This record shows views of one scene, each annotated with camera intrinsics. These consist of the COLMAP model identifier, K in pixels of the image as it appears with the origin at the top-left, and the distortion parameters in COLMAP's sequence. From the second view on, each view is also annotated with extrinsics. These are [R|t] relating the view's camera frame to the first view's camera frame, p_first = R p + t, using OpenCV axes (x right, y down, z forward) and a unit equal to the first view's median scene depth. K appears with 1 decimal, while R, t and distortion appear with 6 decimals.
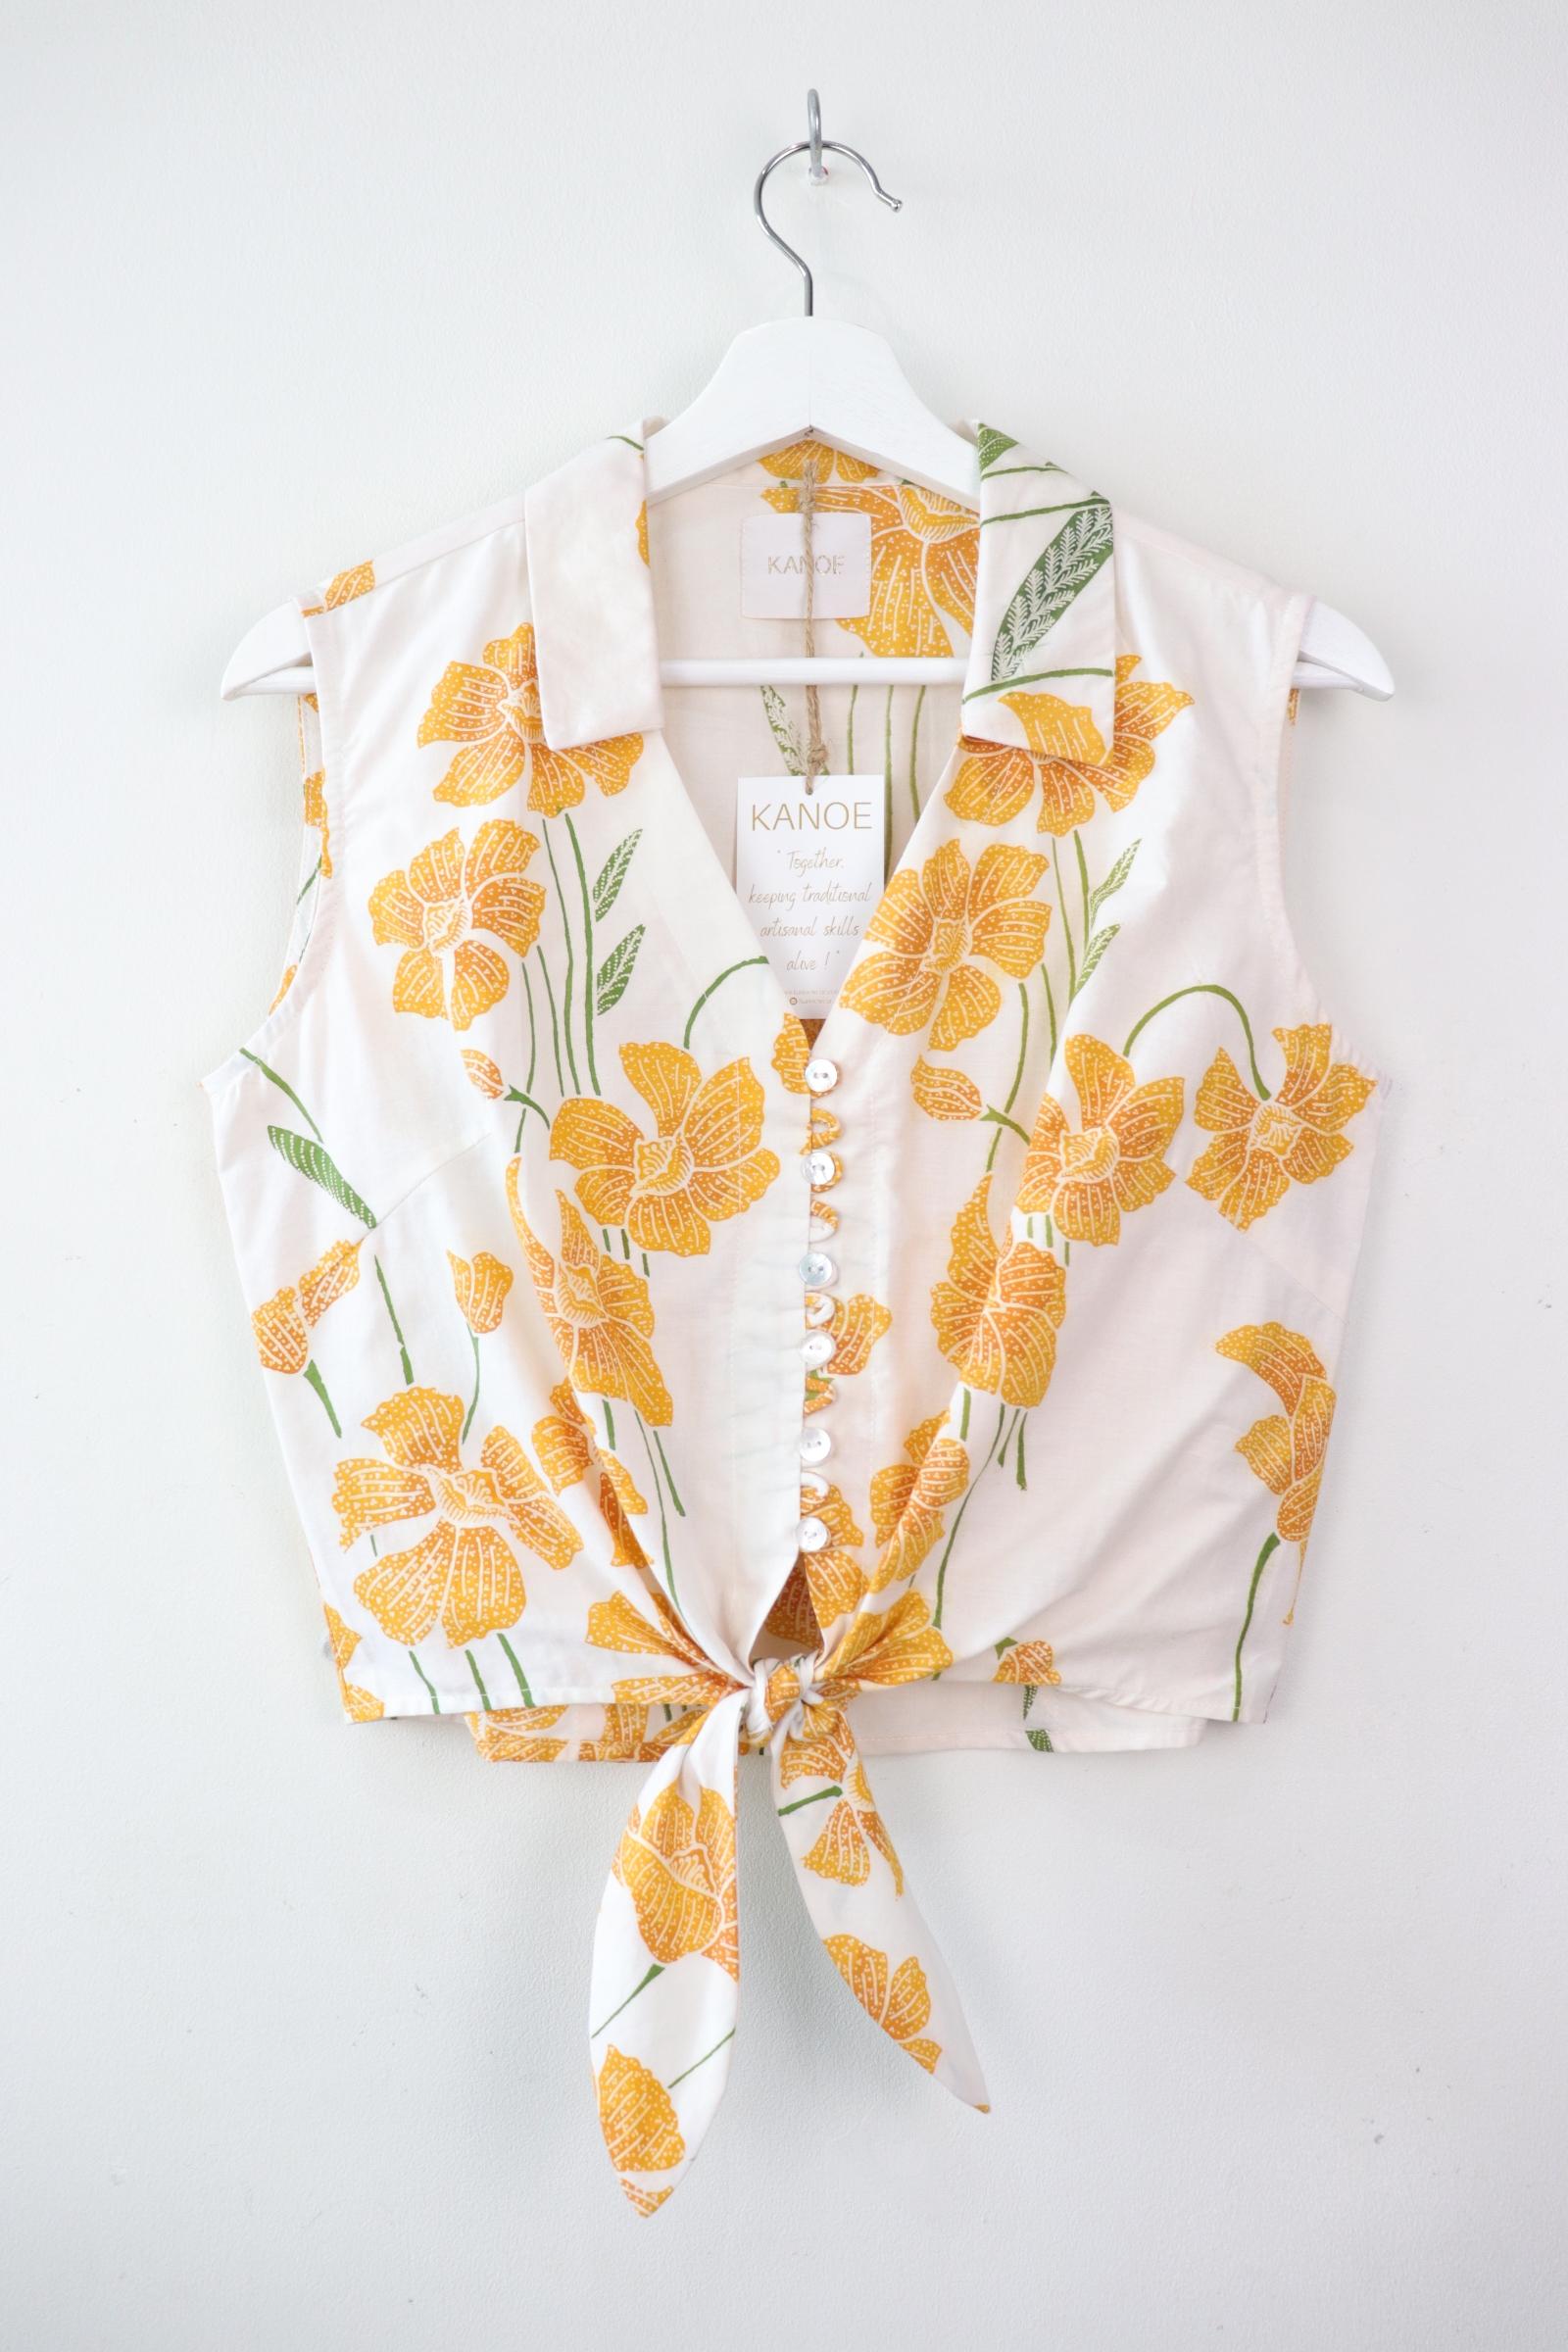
lens RADIAL K [[2011.4, 0, 775.0], [0, 2011.4, 1160.9], [0, 0, 1]] dist [-0.131604, 0.070596]
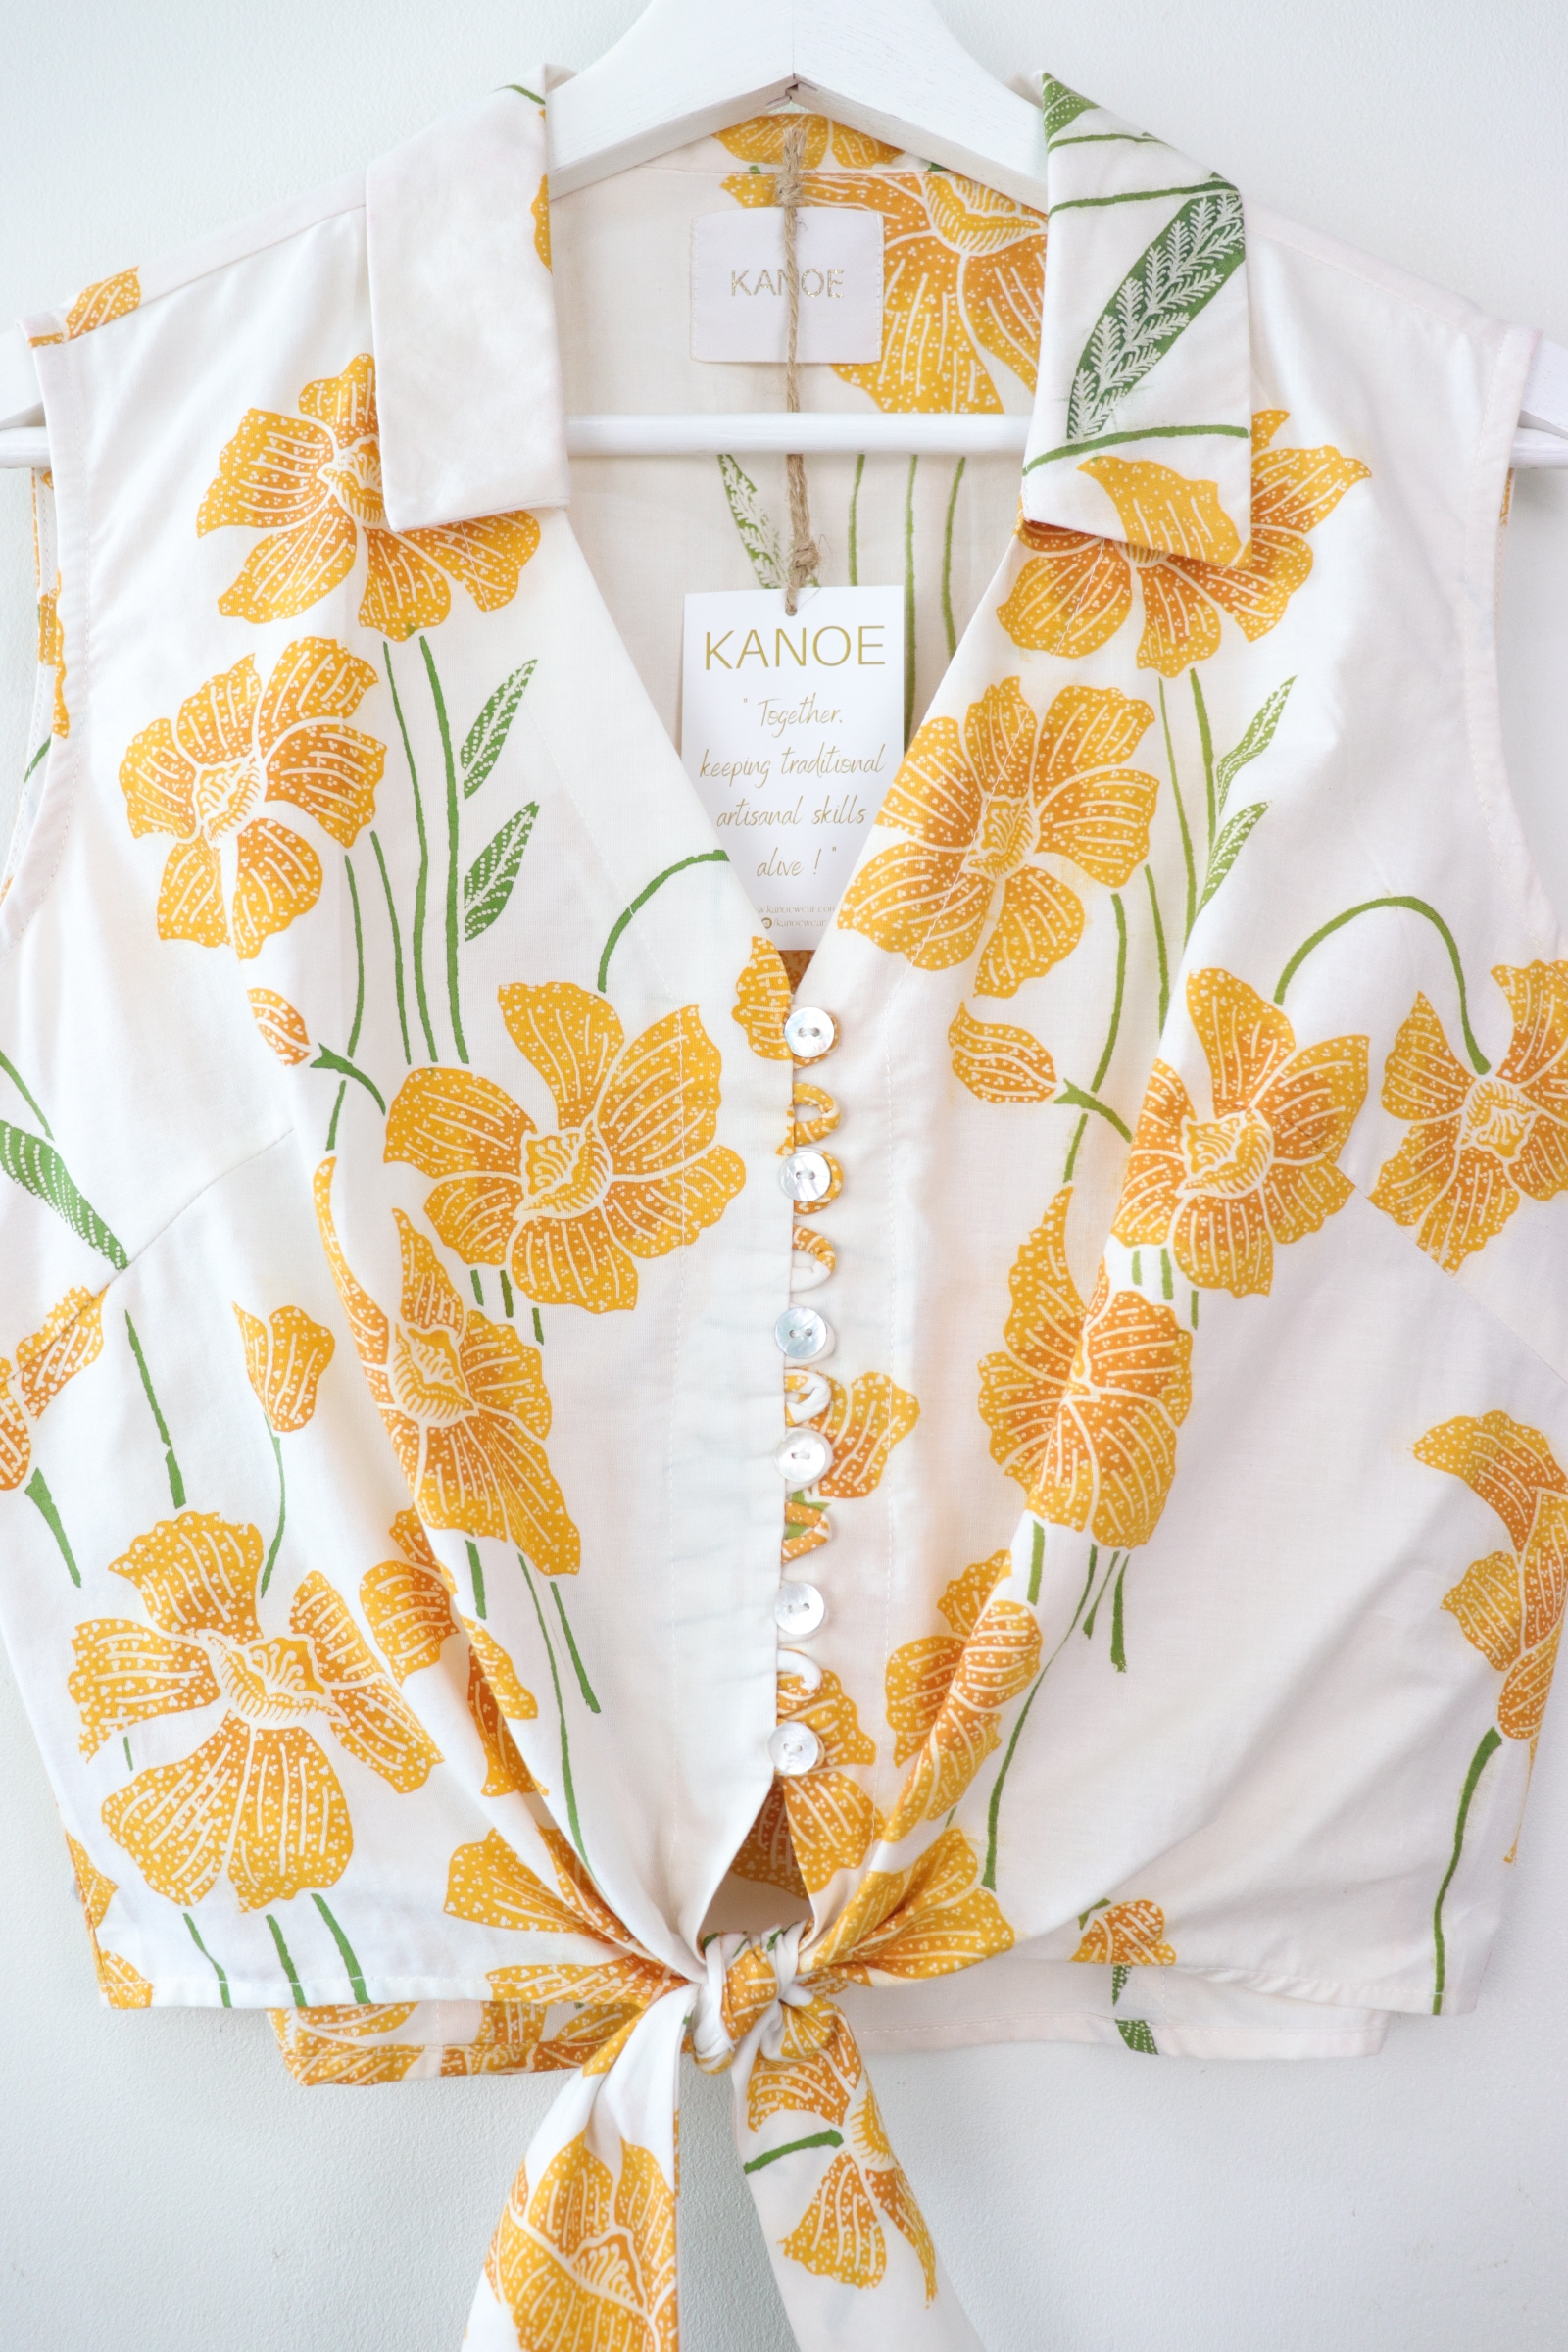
lens RADIAL K [[2405.4, 0, 806.2], [0, 2405.4, 1195.5], [0, 0, 1]] dist [-0.134357, 0.000000]
pose [[0.999740, -0.000072, 0.022780, 0.004242], [-0.000137, 0.999958, 0.009191, 0.002729], [-0.022780, -0.009191, 0.999698, 0.222598]]
